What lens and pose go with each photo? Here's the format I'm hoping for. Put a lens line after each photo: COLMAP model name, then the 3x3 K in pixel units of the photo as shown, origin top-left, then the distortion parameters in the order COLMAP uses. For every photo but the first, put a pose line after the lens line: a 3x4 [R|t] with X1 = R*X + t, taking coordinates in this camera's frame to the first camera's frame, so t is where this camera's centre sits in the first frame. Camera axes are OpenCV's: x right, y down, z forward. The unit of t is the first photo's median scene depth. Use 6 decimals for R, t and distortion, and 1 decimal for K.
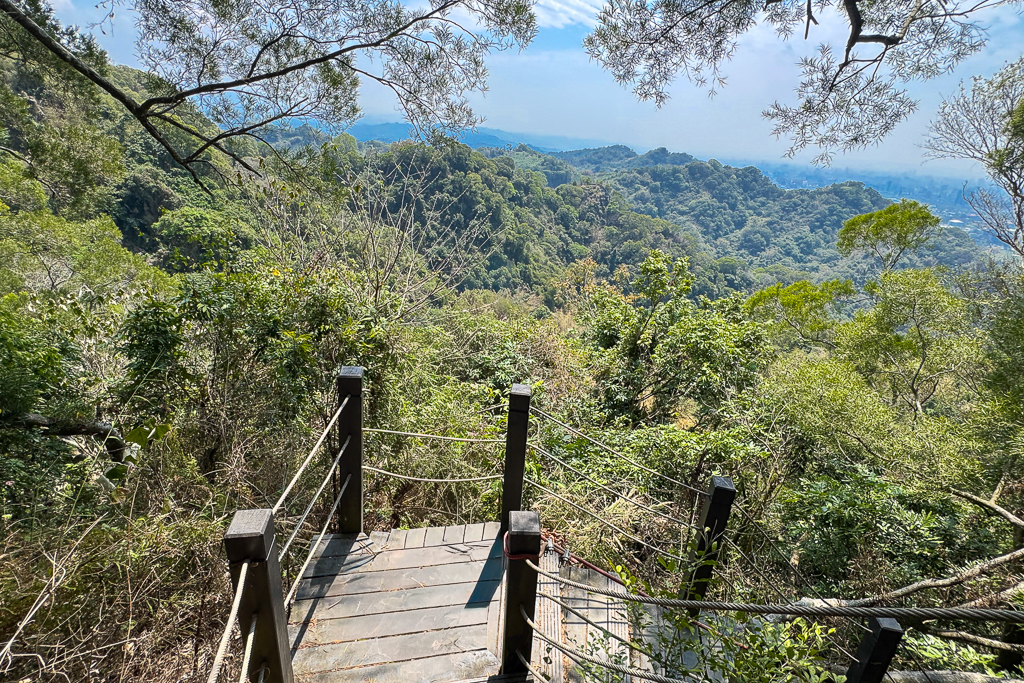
lens RADIAL K [[543.0, 0, 512.0], [0, 543.0, 341.5], [0, 0, 1]] dist [-0.007342, 0.000394]
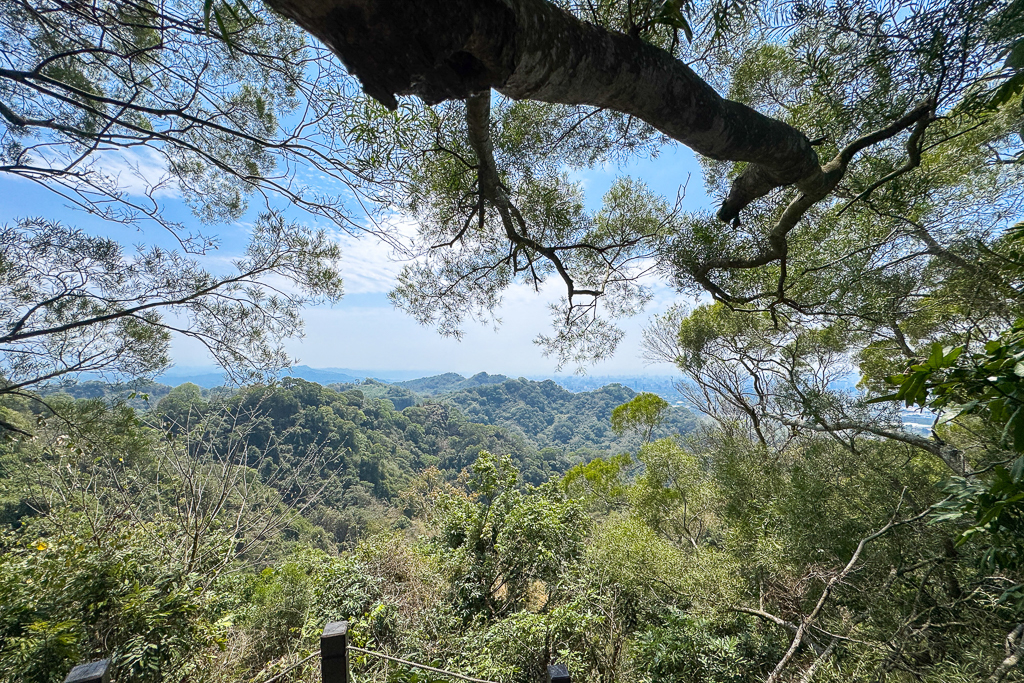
lens RADIAL K [[494.0, 0, 512.0], [0, 494.0, 341.5], [0, 0, 1]] dist [-0.000929, -0.000796]
pose [[0.915283, -0.052264, 0.399406, -0.115324], [0.206730, 0.911951, -0.354412, 0.011173], [-0.345716, 0.406957, 0.845498, -0.055386]]
